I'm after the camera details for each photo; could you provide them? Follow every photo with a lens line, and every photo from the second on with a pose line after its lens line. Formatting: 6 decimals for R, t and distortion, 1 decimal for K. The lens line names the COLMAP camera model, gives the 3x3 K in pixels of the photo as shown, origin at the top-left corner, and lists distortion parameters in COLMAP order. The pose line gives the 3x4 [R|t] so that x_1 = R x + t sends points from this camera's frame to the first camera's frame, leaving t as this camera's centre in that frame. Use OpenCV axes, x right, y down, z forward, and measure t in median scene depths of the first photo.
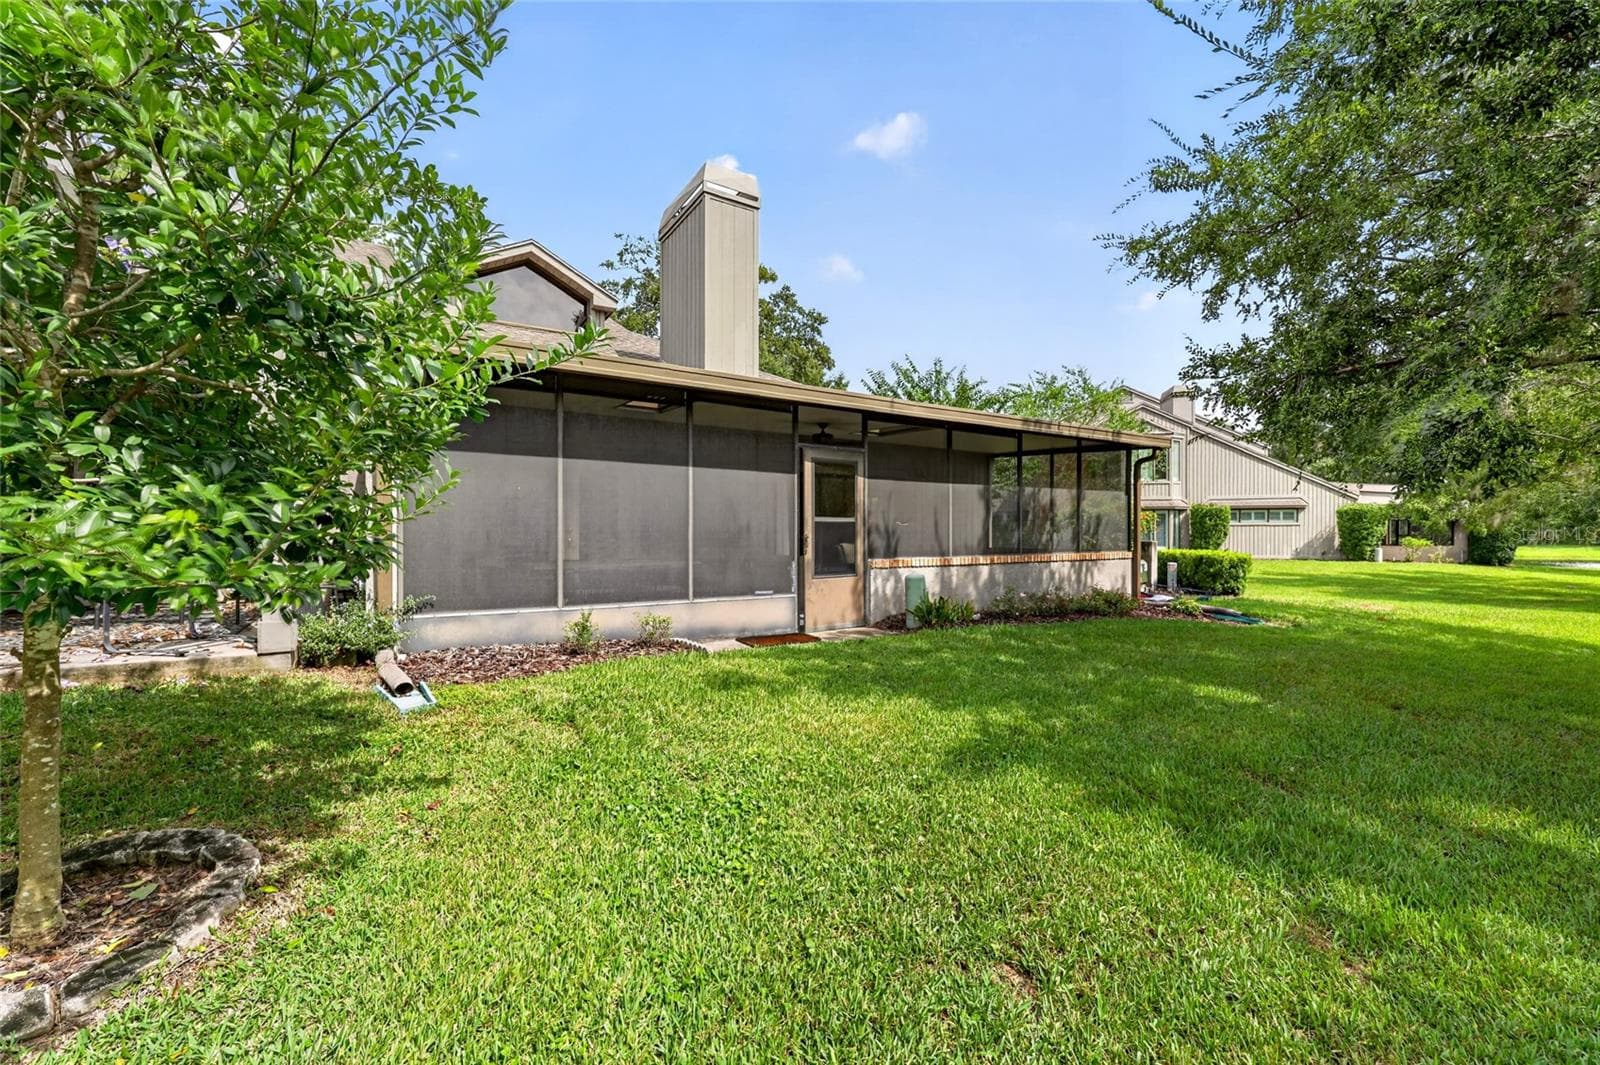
lens RADIAL K [[633.1, 0, 802.8], [0, 633.1, 531.5], [0, 0, 1]] dist [-0.002367, -0.000078]
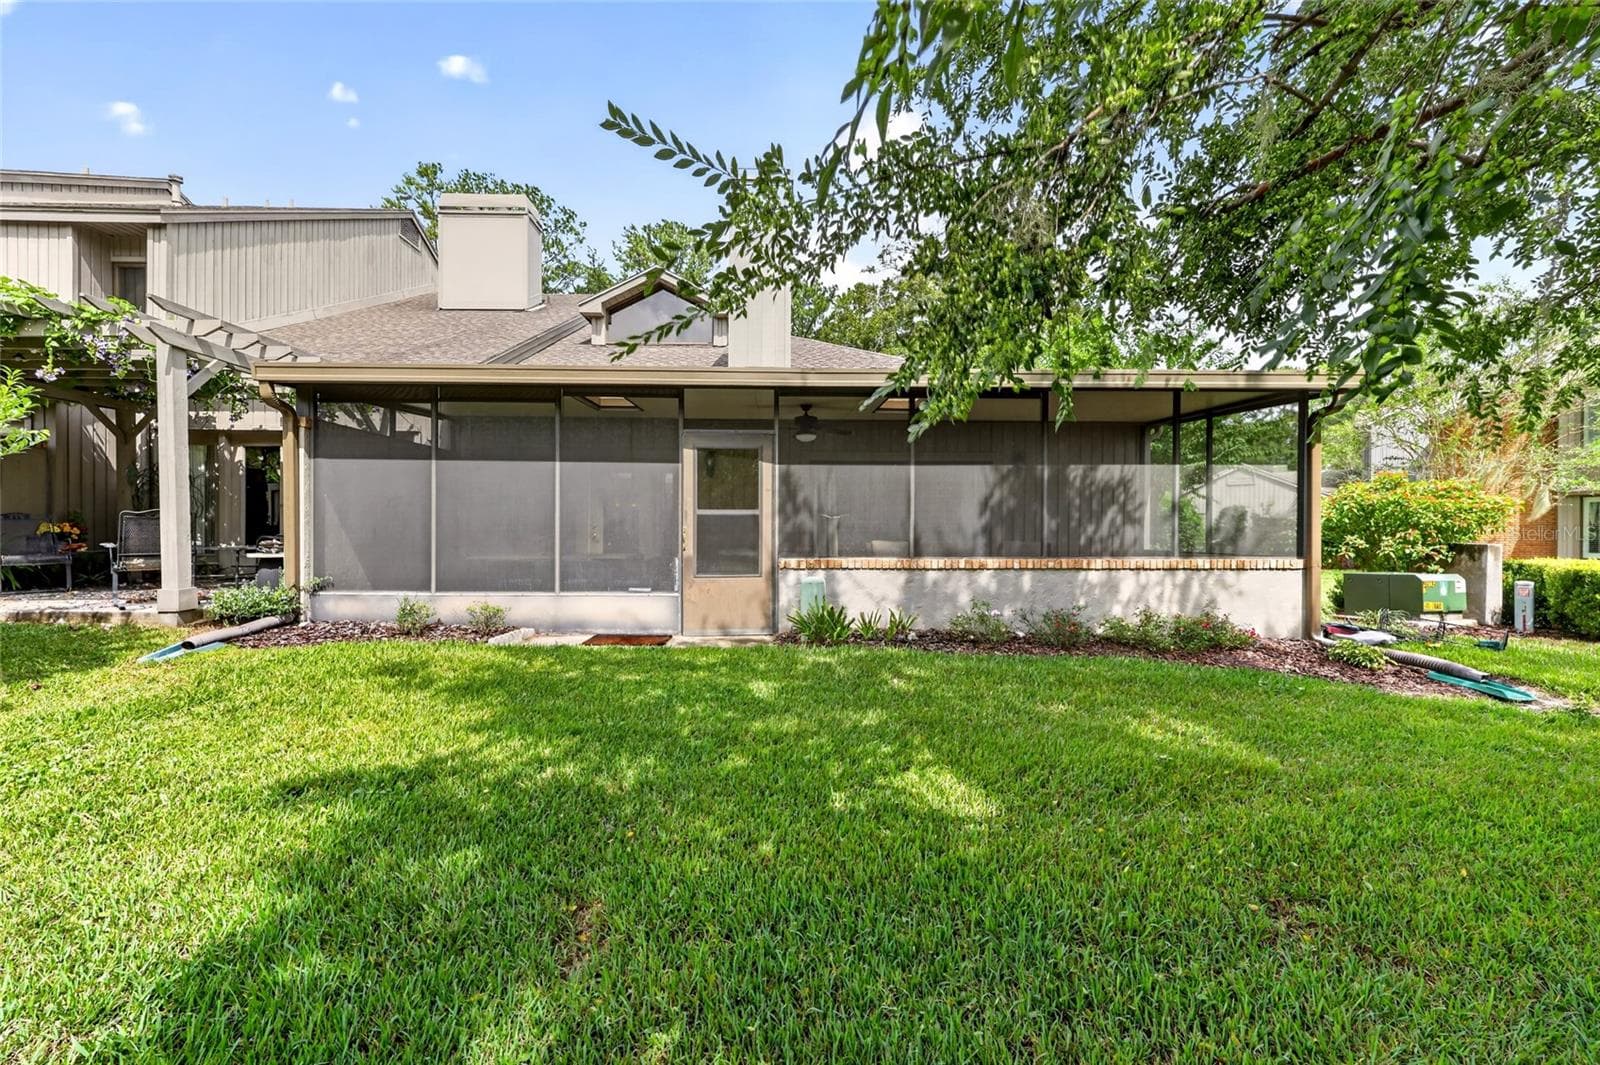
lens RADIAL K [[644.7, 0, 795.6], [0, 644.7, 531.8], [0, 0, 1]] dist [-0.000501, 0.000161]
pose [[0.860542, -0.000691, -0.509379, 0.572537], [-0.001490, 0.999991, -0.003874, 0.012042], [0.509378, 0.004092, 0.860533, 0.259667]]
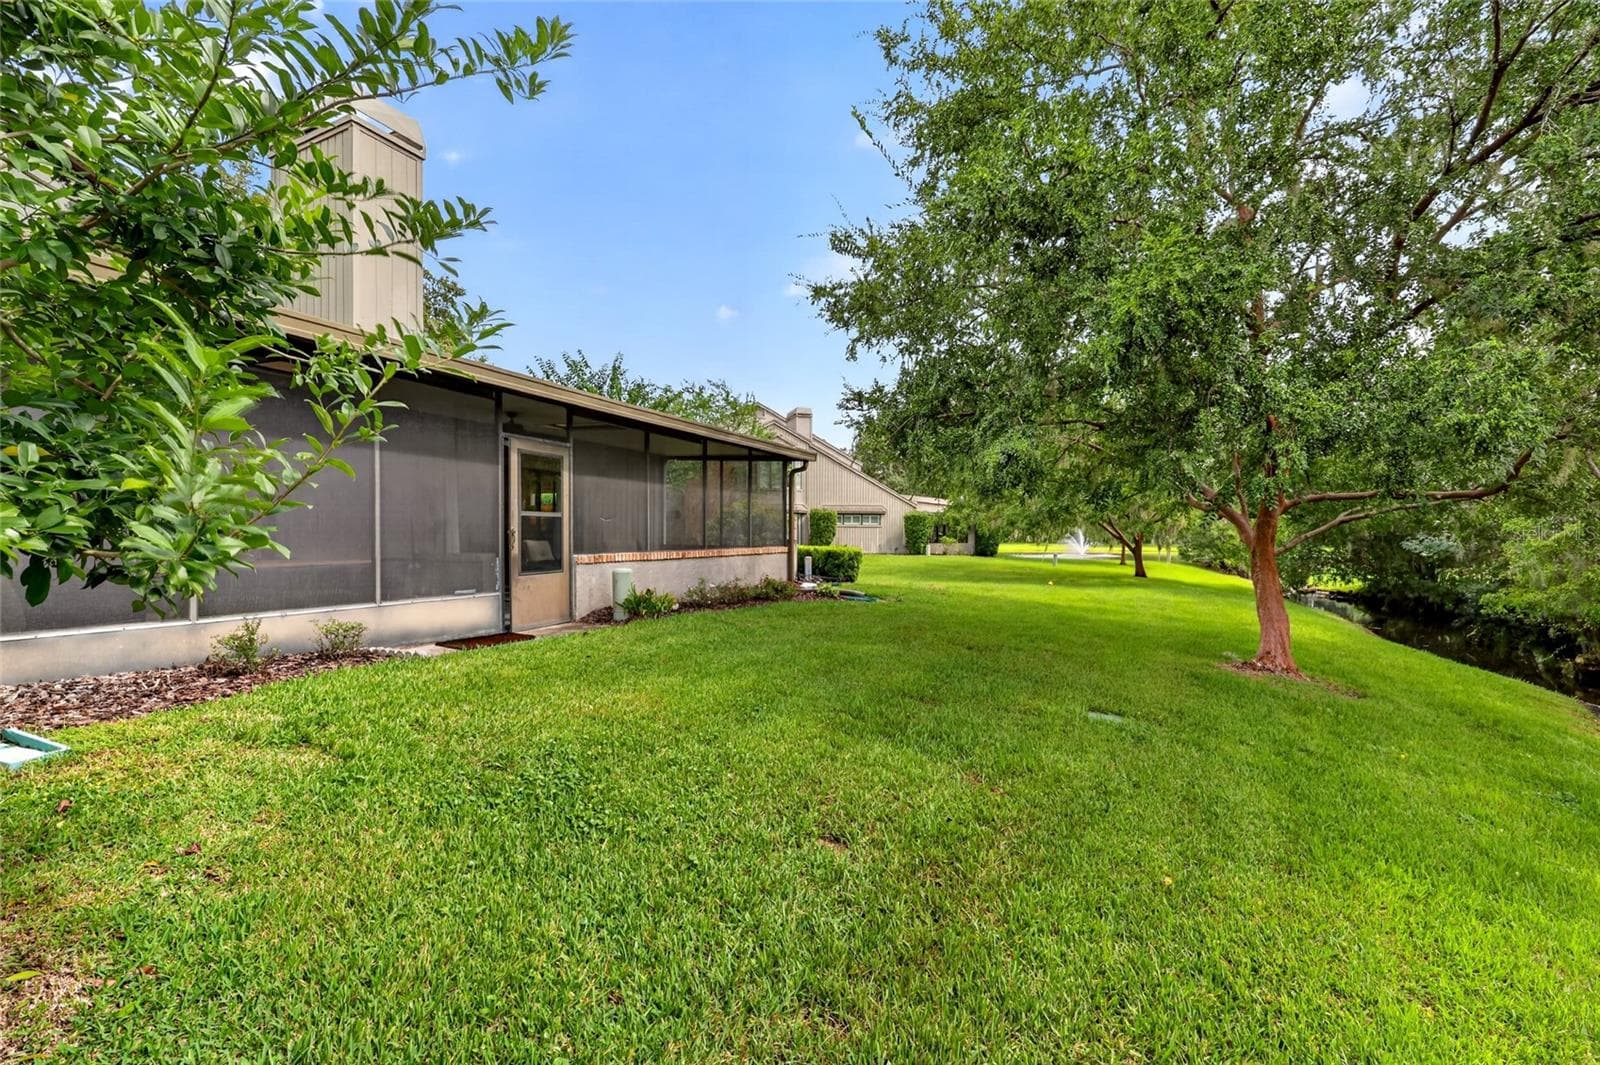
lens RADIAL K [[633.1, 0, 802.8], [0, 633.1, 531.5], [0, 0, 1]] dist [-0.002367, -0.000078]
pose [[0.851742, 0.006060, 0.523926, -0.110502], [-0.006510, 0.999978, -0.000982, 0.005800], [-0.523921, -0.002575, 0.851763, -0.036264]]
